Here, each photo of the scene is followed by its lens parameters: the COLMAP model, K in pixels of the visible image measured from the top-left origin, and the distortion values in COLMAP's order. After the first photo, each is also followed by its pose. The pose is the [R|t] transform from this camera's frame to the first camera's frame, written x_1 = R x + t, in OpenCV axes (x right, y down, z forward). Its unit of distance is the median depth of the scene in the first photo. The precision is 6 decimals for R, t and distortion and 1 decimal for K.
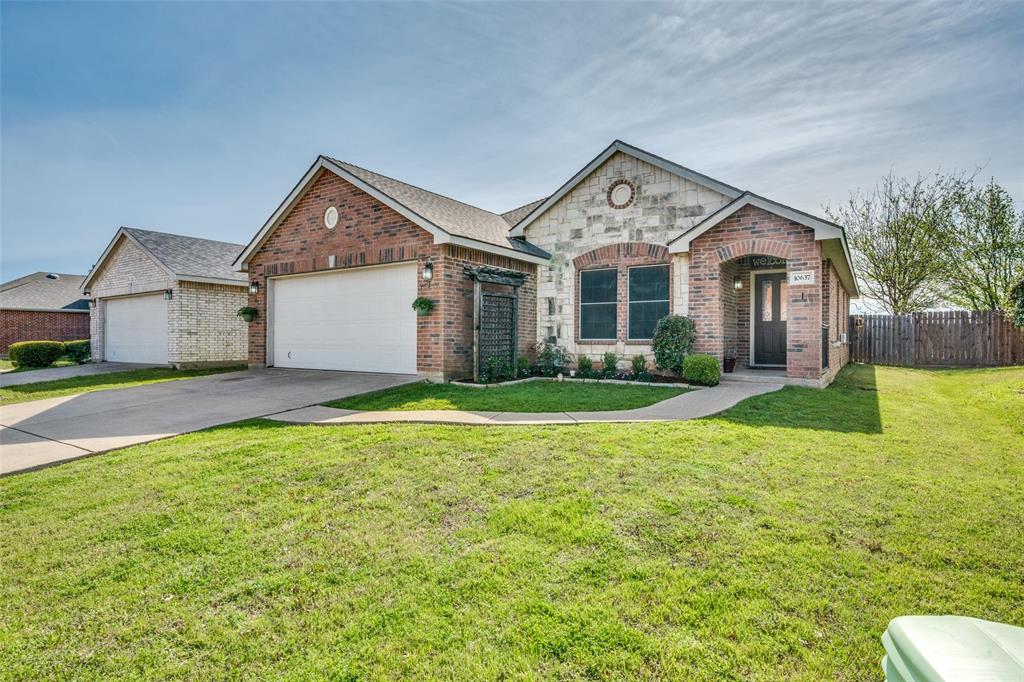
lens RADIAL K [[497.5, 0, 512.0], [0, 497.5, 341.0], [0, 0, 1]] dist [-0.002527, -0.000317]
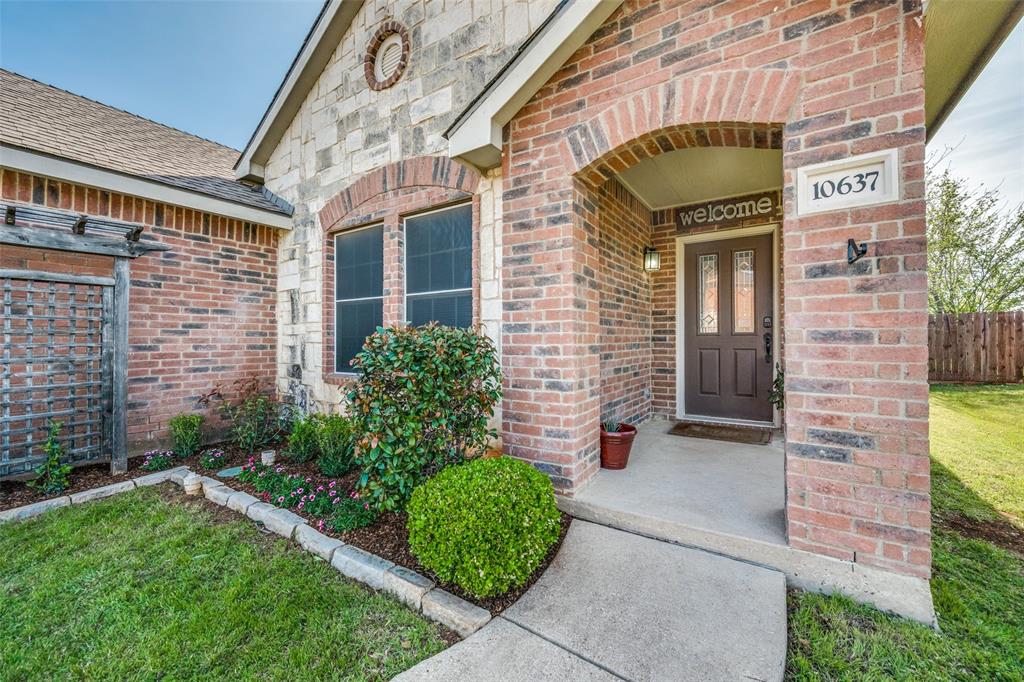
lens RADIAL K [[394.1, 0, 506.7], [0, 394.1, 339.6], [0, 0, 1]] dist [-0.001045, -0.000096]
pose [[0.999911, -0.006645, 0.011580, 0.319432], [0.006685, 0.999972, -0.003443, -0.035337], [-0.011557, 0.003521, 0.999927, 0.634847]]
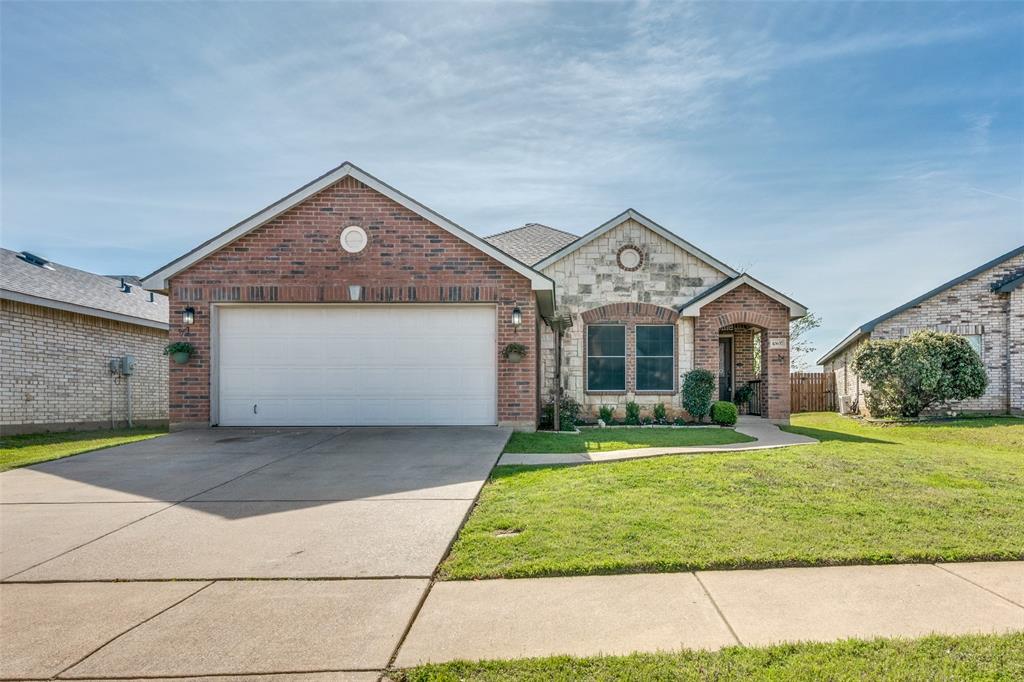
lens RADIAL K [[598.6, 0, 514.4], [0, 598.6, 403.5], [0, 0, 1]] dist [-0.005152, -0.000769]
pose [[0.842672, -0.002922, 0.538420, -0.700737], [0.003849, 0.999992, -0.000597, 0.025352], [-0.538414, 0.002575, 0.842676, 0.026524]]
